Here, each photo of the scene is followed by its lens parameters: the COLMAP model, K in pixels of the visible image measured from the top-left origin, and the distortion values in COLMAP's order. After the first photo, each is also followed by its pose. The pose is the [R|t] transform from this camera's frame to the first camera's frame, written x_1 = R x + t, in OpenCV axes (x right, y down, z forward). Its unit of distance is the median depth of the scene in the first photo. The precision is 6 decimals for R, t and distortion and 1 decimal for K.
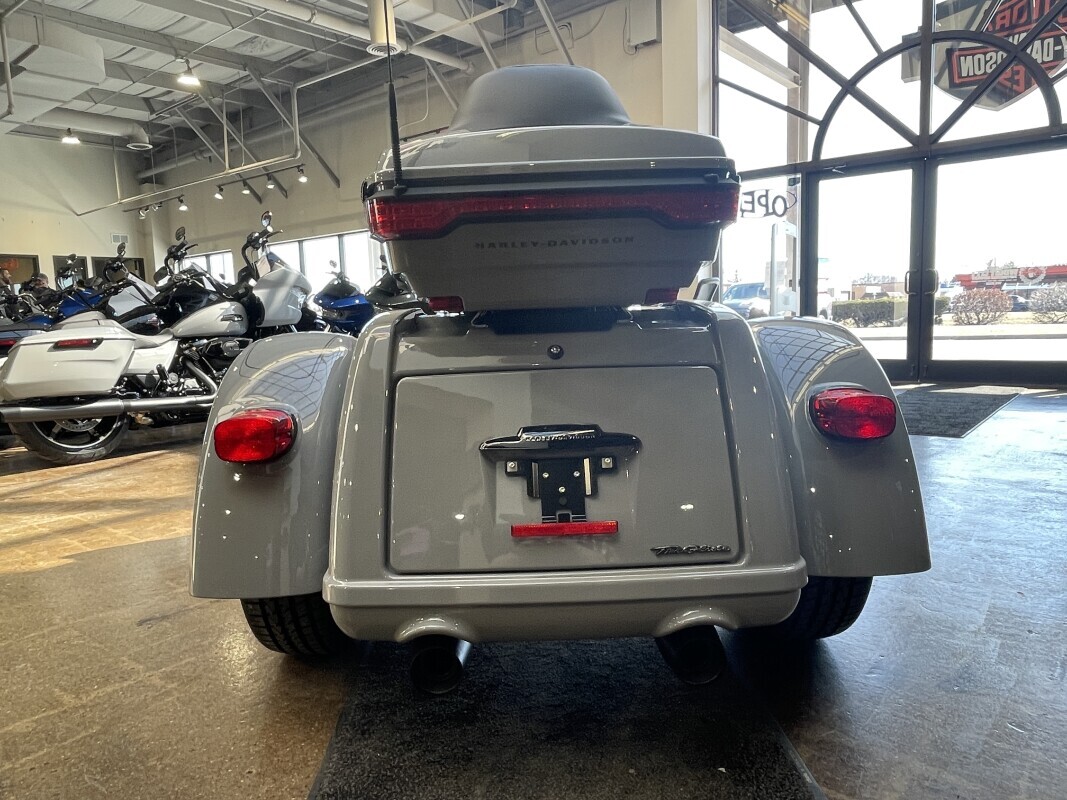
lens RADIAL K [[751.4, 0, 533.9], [0, 751.4, 400.9], [0, 0, 1]] dist [0.000848, -0.000765]
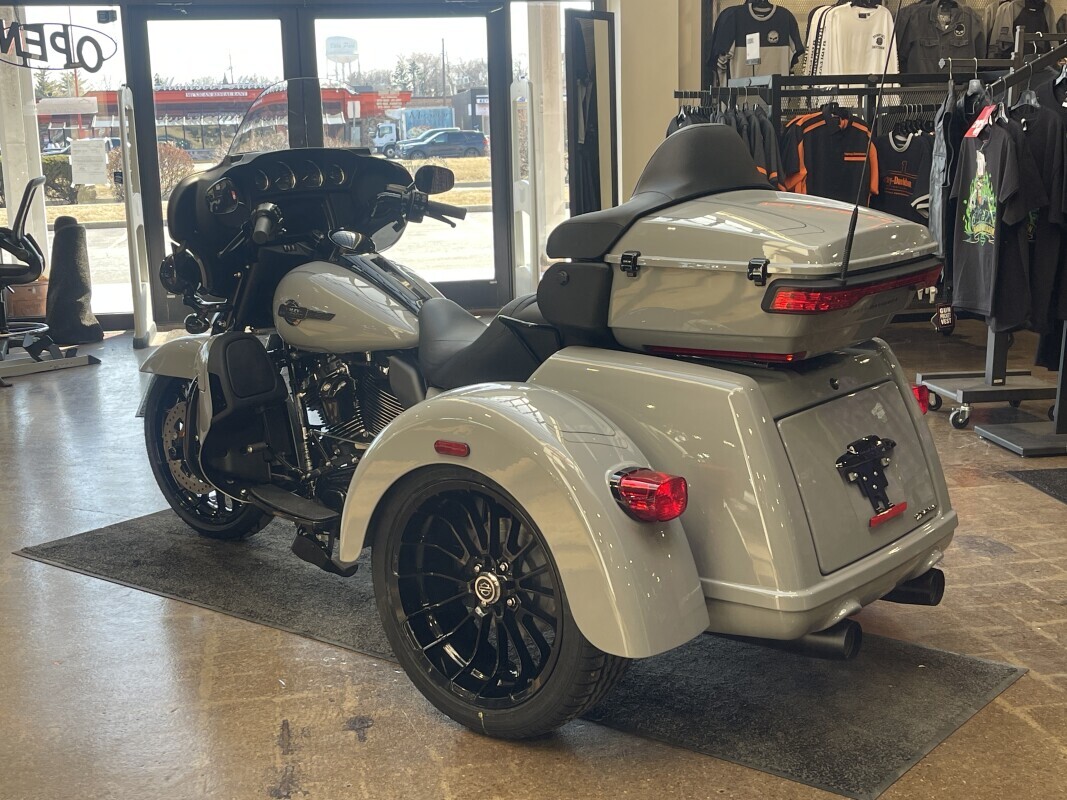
lens RADIAL K [[1365.1, 0, 533.3], [0, 1365.1, 400.6], [0, 0, 1]] dist [0.030911, 0.000000]
pose [[0.645612, -0.130921, 0.752360, -0.329304], [0.091020, 0.991364, 0.094405, -0.048406], [-0.758222, 0.007531, 0.651953, -0.018412]]
